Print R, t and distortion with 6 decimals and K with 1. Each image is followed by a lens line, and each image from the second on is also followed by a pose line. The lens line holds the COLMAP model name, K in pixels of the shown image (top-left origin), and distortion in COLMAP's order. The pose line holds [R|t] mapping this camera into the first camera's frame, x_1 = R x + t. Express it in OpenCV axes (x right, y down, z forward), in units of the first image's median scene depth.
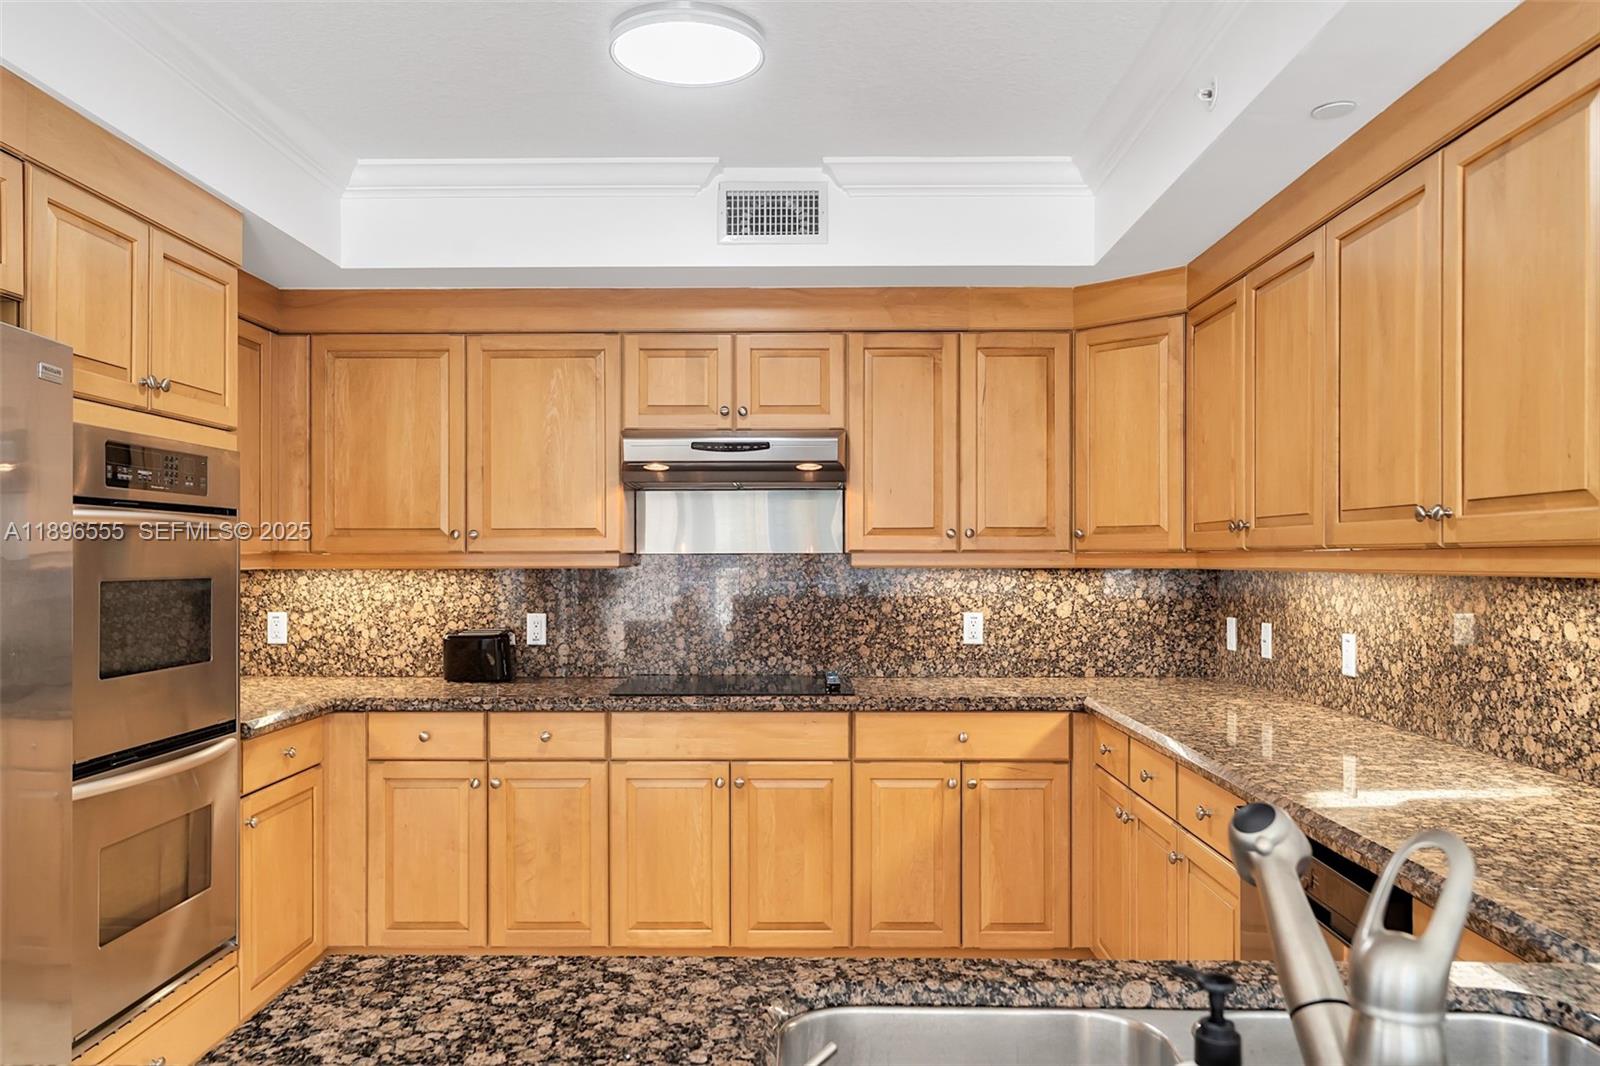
lens RADIAL K [[1148.8, 0, 850.7], [0, 1148.8, 562.1], [0, 0, 1]] dist [-0.000587, -0.002919]
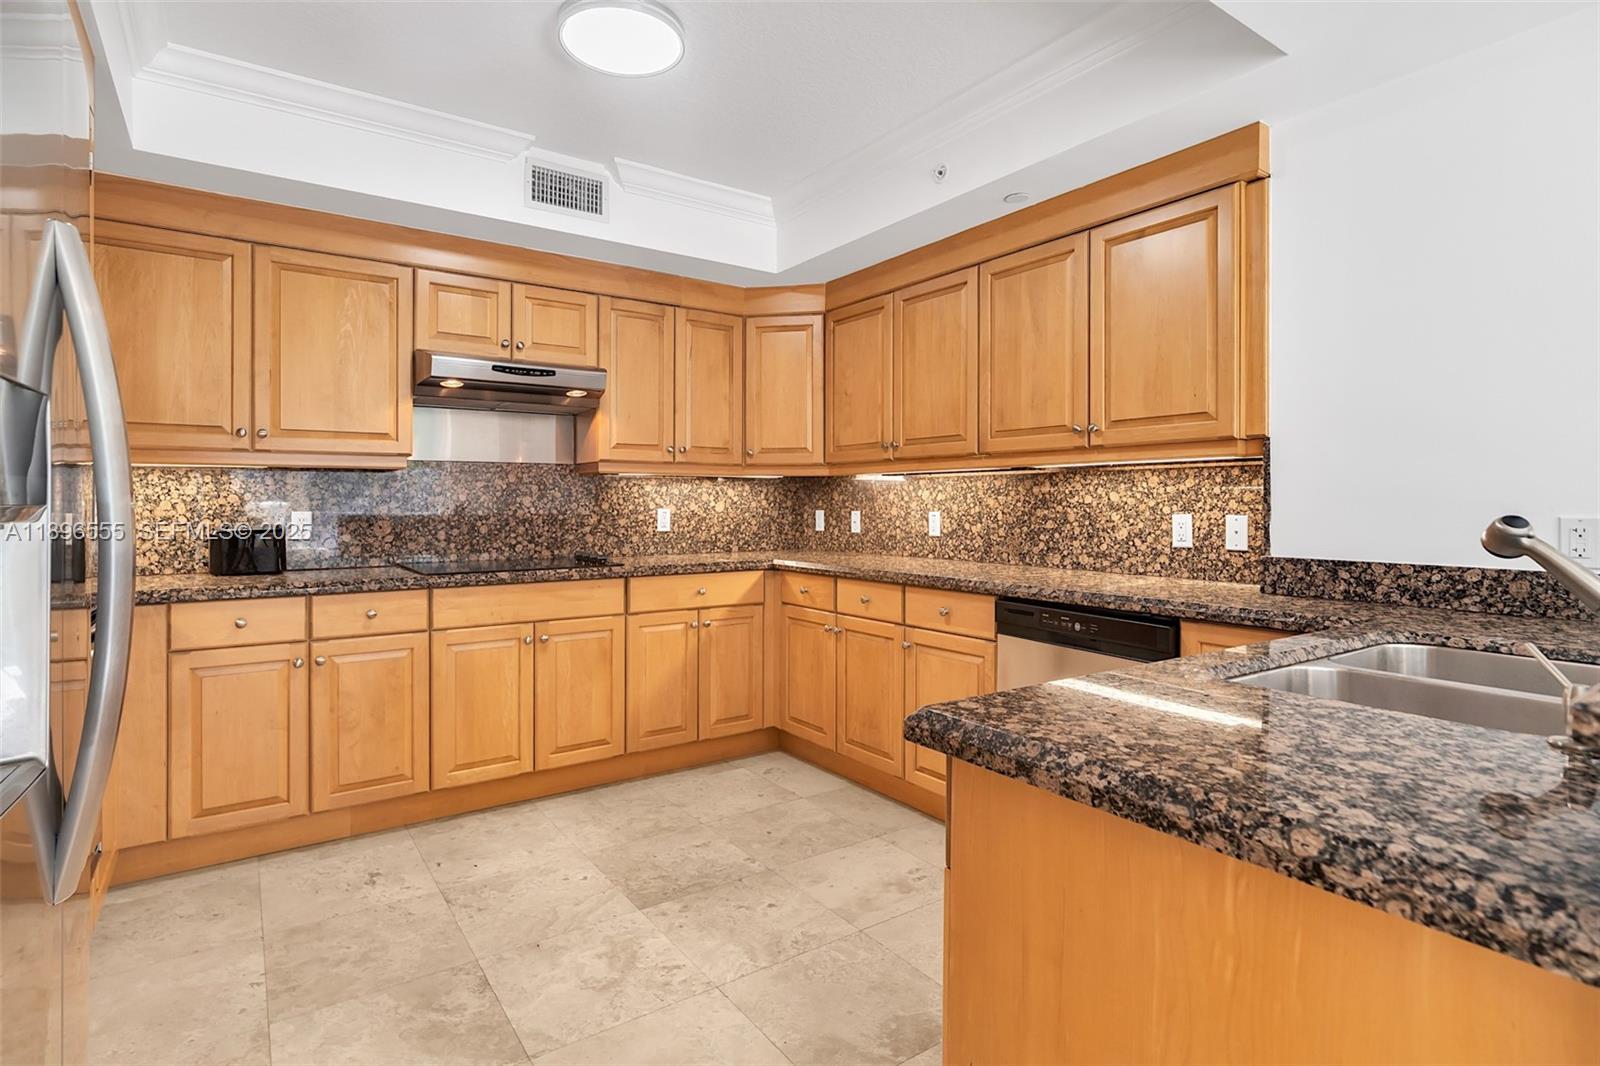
lens RADIAL K [[776.6, 0, 785.7], [0, 776.6, 508.4], [0, 0, 1]] dist [-0.006153, 0.002097]
pose [[0.830236, -0.004492, 0.557394, -0.346746], [0.003344, 0.999990, 0.003078, 0.047325], [-0.557402, -0.000691, 0.830242, 0.146238]]
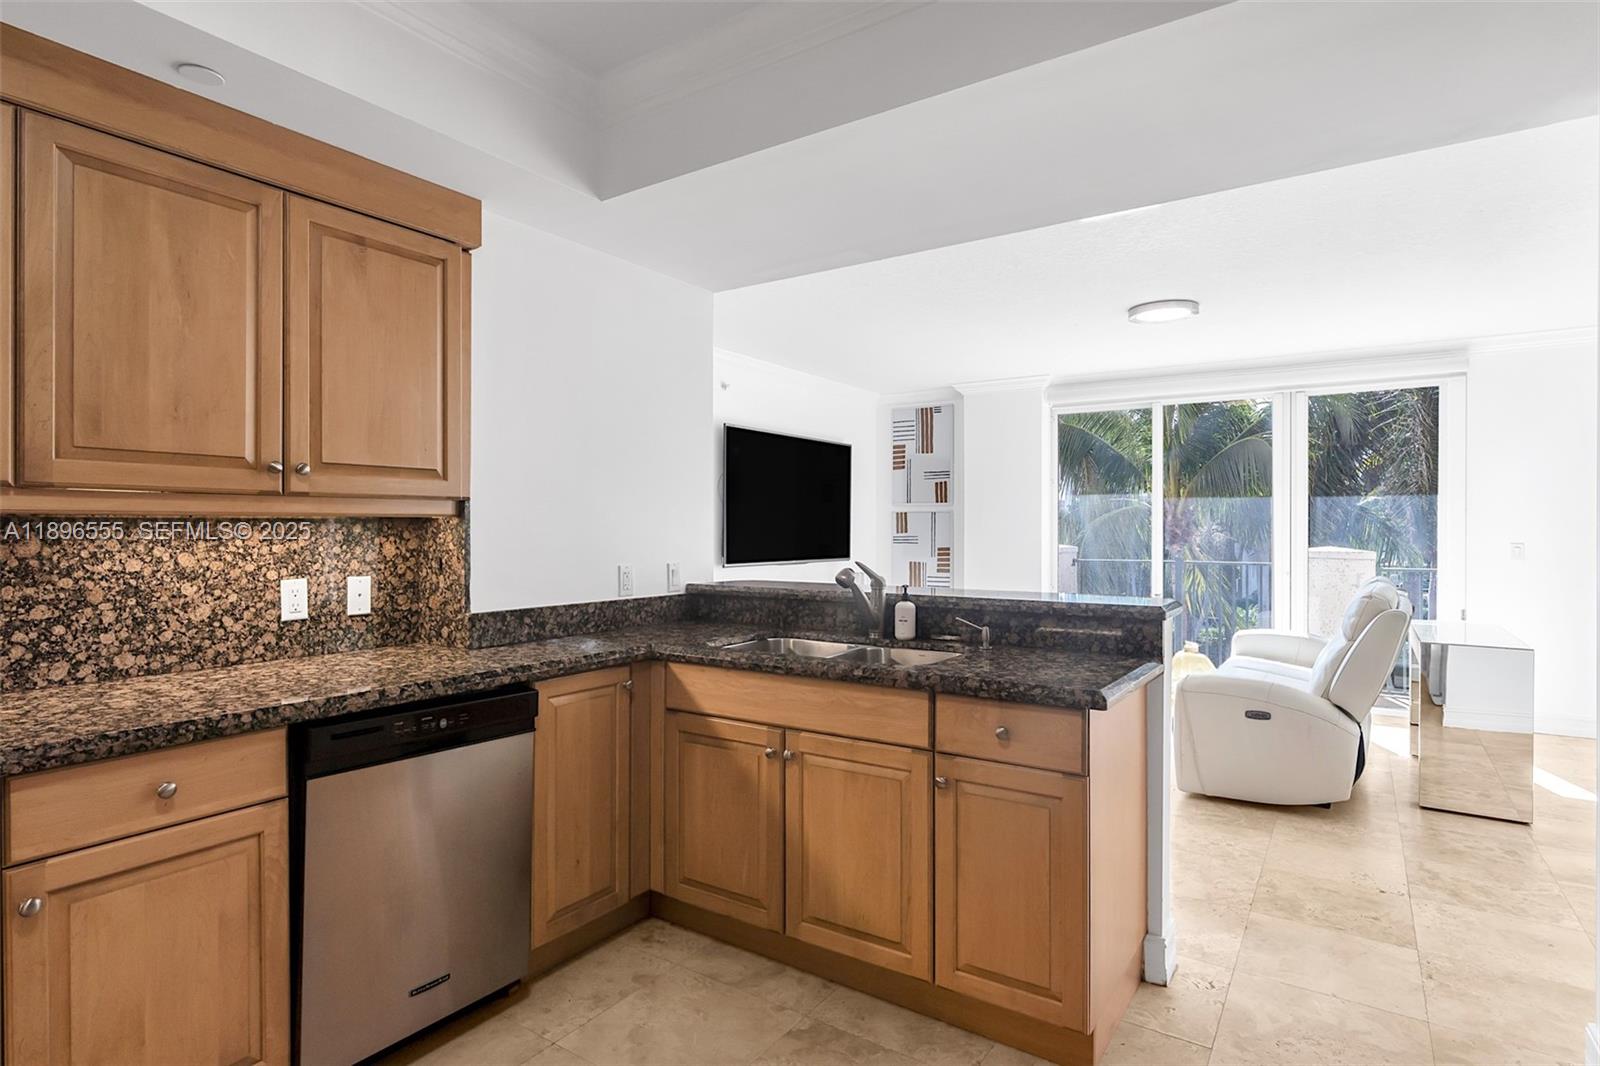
lens RADIAL K [[776.6, 0, 800.0], [0, 776.6, 531.9], [0, 0, 1]] dist [-0.006153, 0.002097]
pose [[-0.804190, -0.000560, 0.594372, -0.294097], [0.003798, 0.999974, 0.006080, 0.016411], [-0.594360, 0.007147, -0.804167, 0.818659]]
